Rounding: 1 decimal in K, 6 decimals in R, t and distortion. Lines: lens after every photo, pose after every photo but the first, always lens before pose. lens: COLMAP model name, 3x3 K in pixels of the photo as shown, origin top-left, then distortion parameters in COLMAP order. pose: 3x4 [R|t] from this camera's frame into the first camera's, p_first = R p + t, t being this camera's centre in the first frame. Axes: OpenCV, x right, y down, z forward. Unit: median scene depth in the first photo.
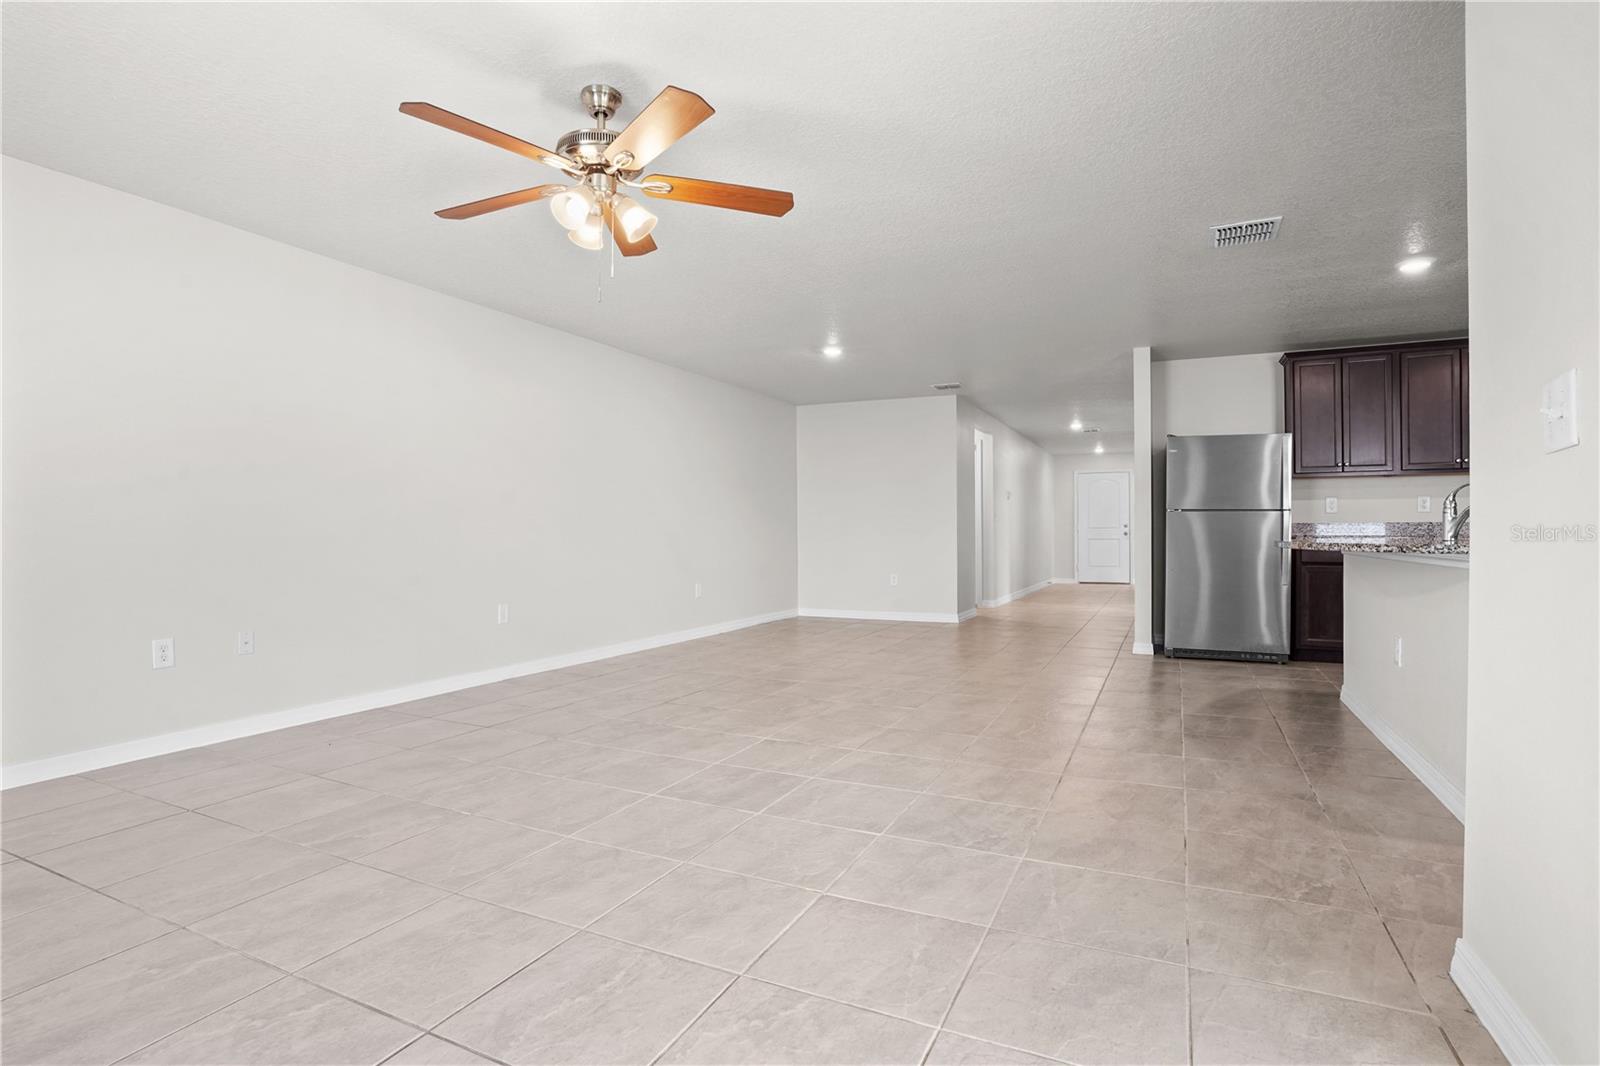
lens RADIAL K [[783.4, 0, 794.8], [0, 783.4, 534.2], [0, 0, 1]] dist [-0.078646, 0.036271]
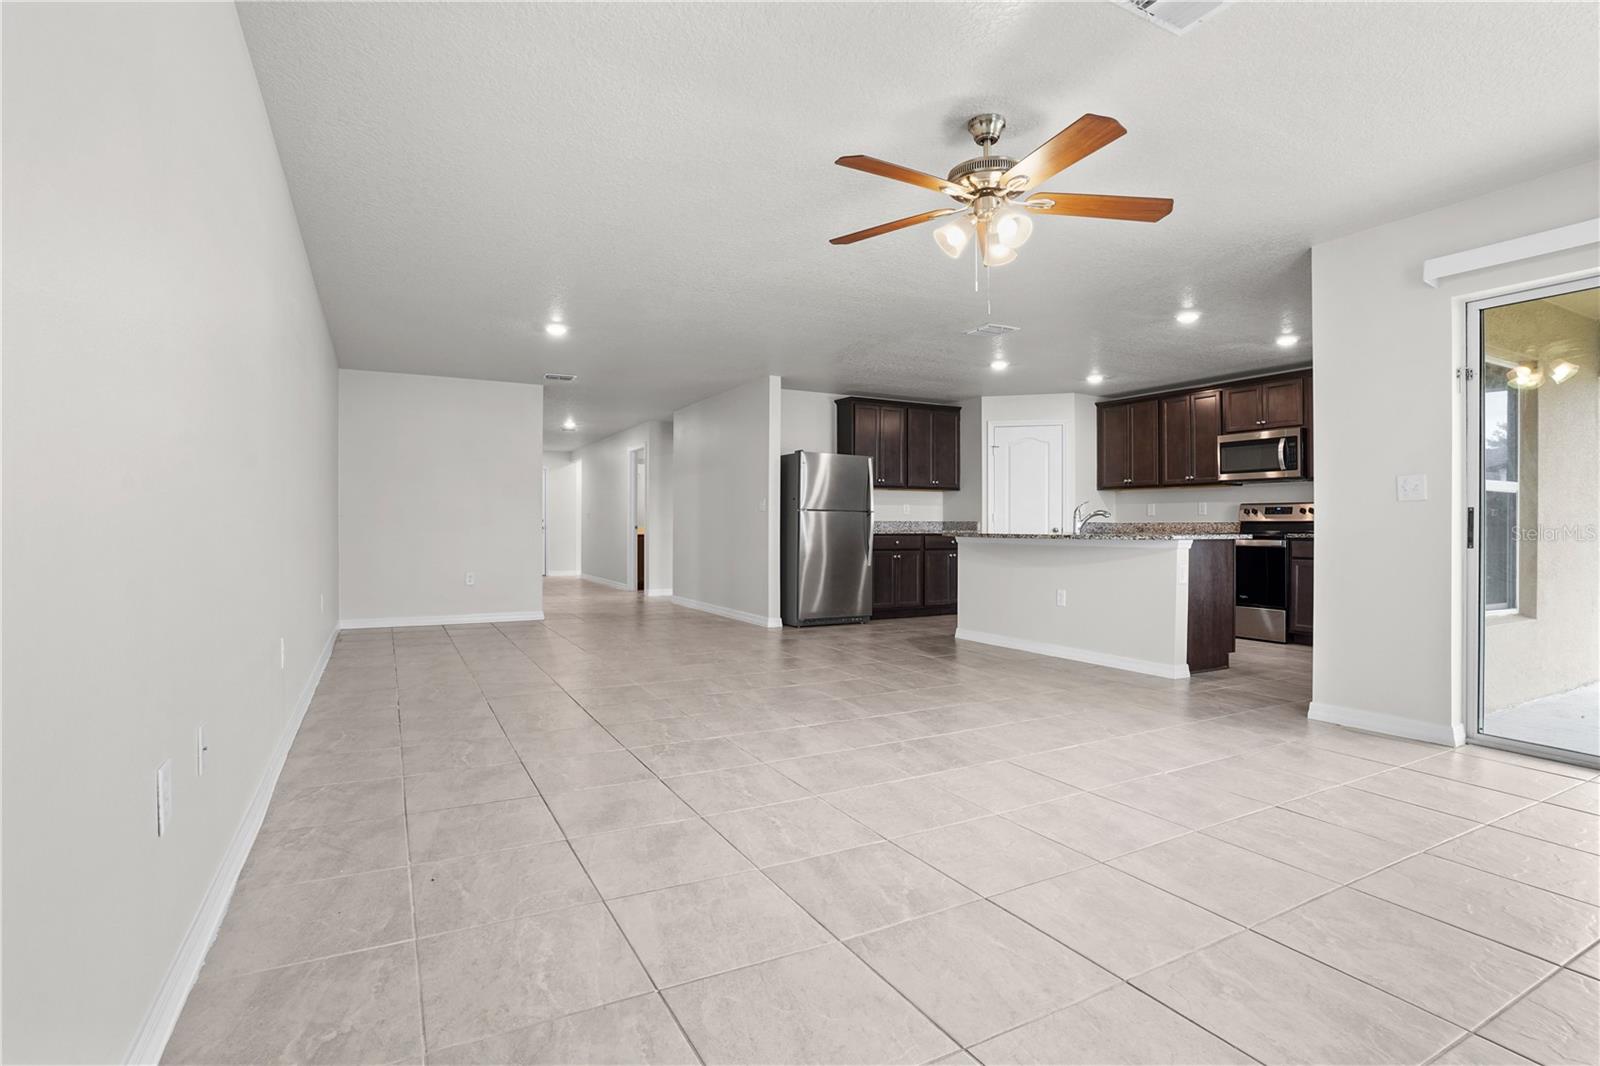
lens RADIAL K [[783.4, 0, 794.8], [0, 783.4, 534.2], [0, 0, 1]] dist [-0.078646, 0.036271]
pose [[0.590152, -0.004908, 0.807277, -0.881629], [-0.001346, 0.999974, 0.007063, -0.000610], [-0.807291, -0.005255, 0.590130, 0.398853]]
